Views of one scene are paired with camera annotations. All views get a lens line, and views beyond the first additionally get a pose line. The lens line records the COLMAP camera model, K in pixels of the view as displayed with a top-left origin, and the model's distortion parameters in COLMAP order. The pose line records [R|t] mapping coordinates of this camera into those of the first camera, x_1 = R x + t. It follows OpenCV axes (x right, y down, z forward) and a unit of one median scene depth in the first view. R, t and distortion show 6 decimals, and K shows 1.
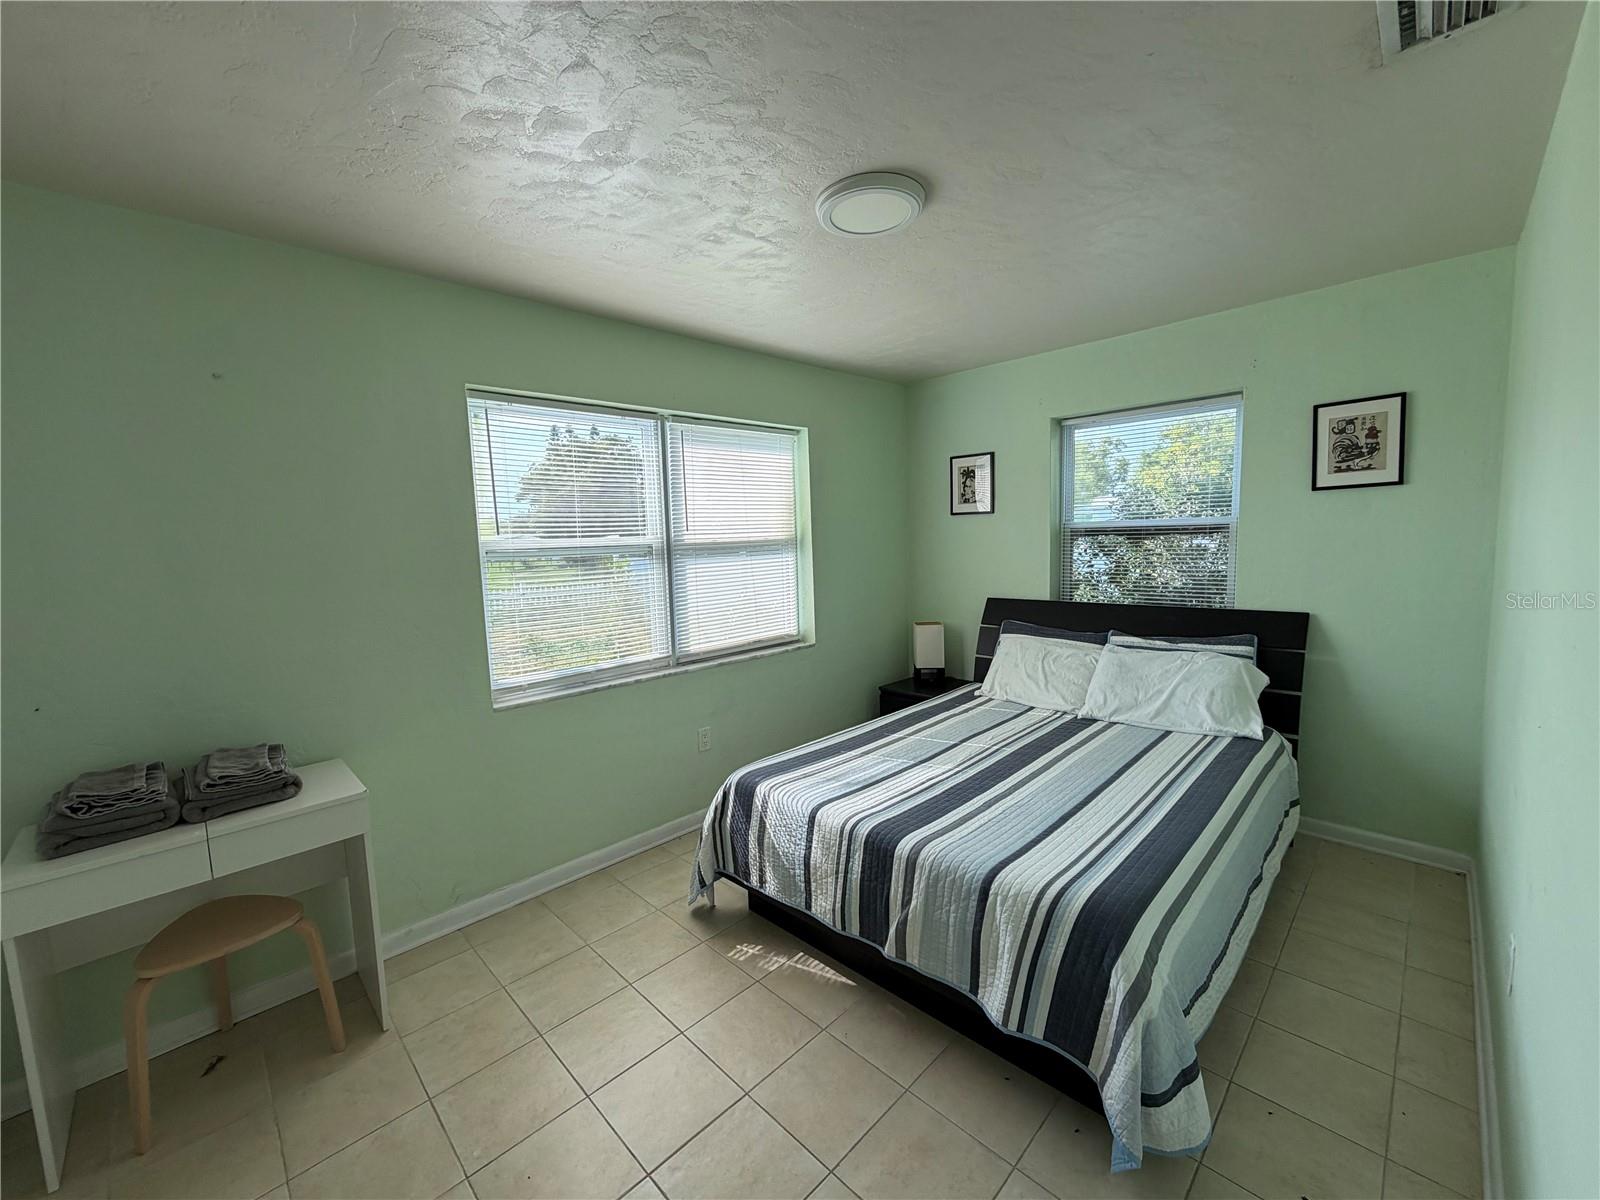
lens RADIAL K [[639.7, 0, 791.6], [0, 639.7, 596.9], [0, 0, 1]] dist [0.001028, -0.000743]
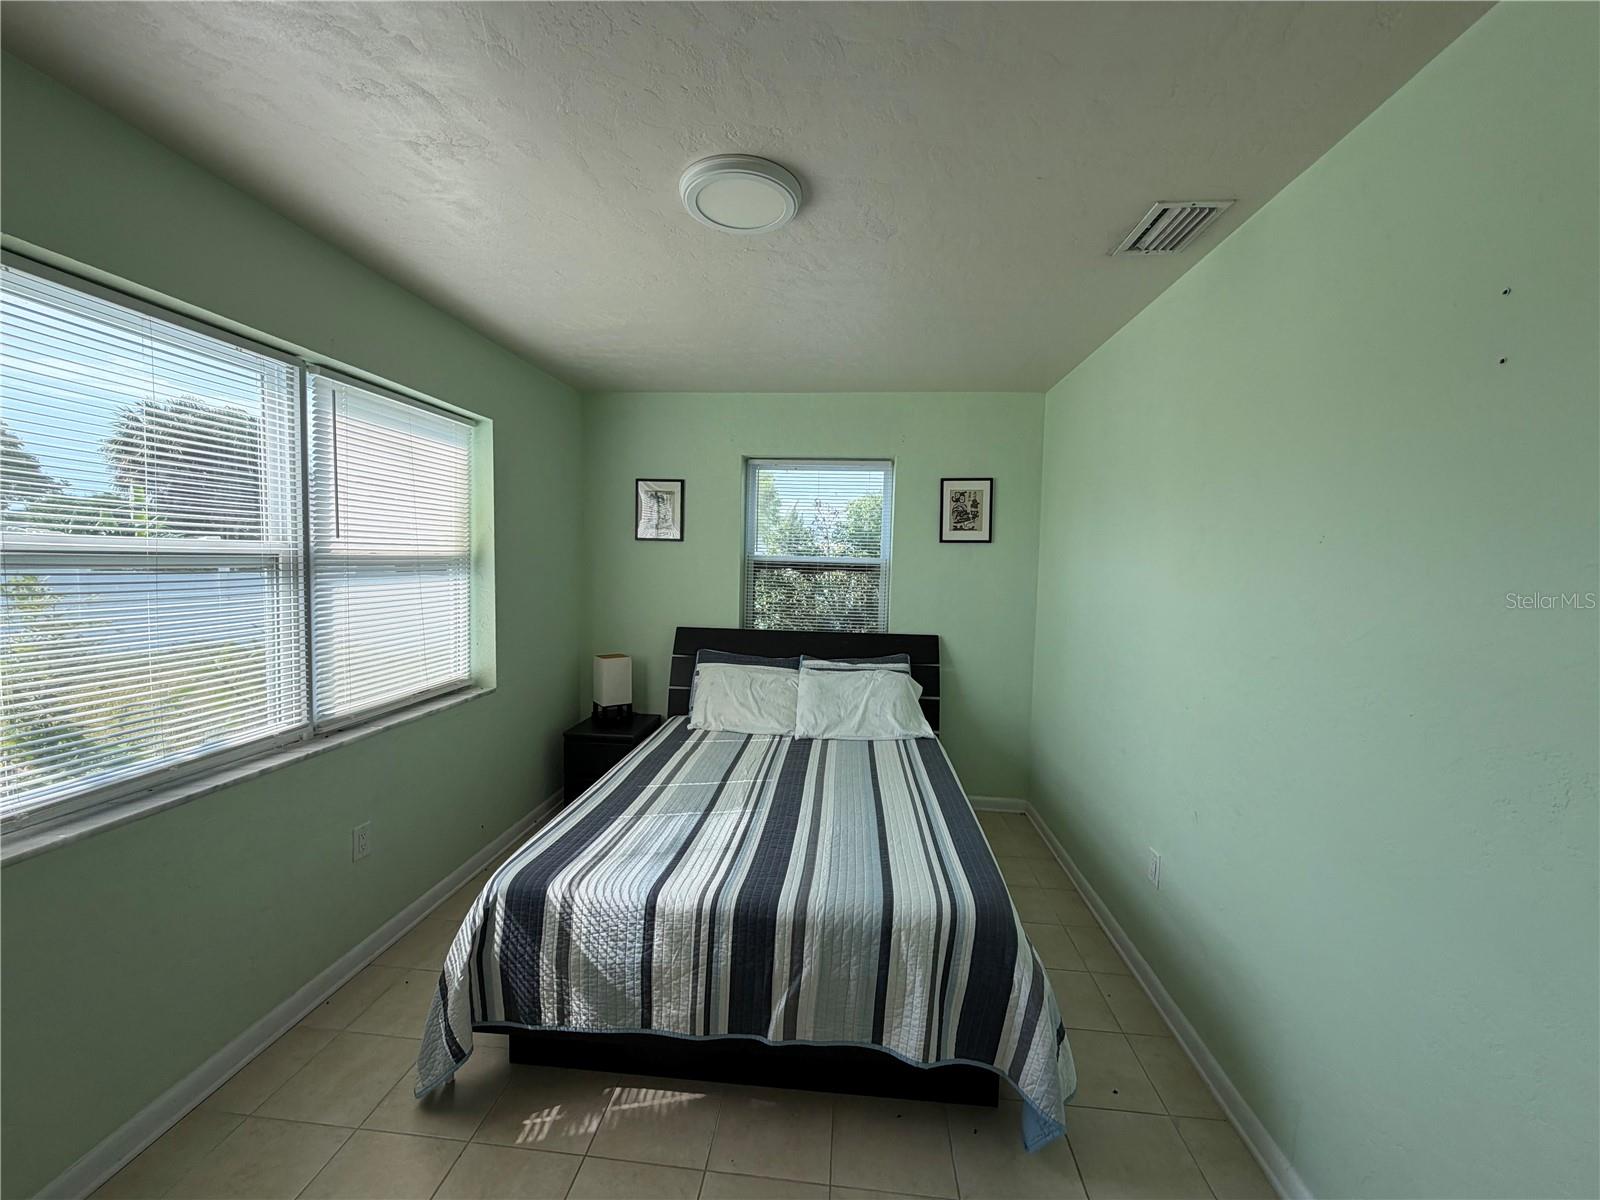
lens RADIAL K [[639.7, 0, 798.5], [0, 639.7, 597.6], [0, 0, 1]] dist [0.001028, -0.000743]
pose [[0.763233, 0.012943, 0.645994, -0.260338], [0.012404, 0.999322, -0.034677, -0.010651], [-0.646005, 0.034480, 0.762554, 0.190198]]
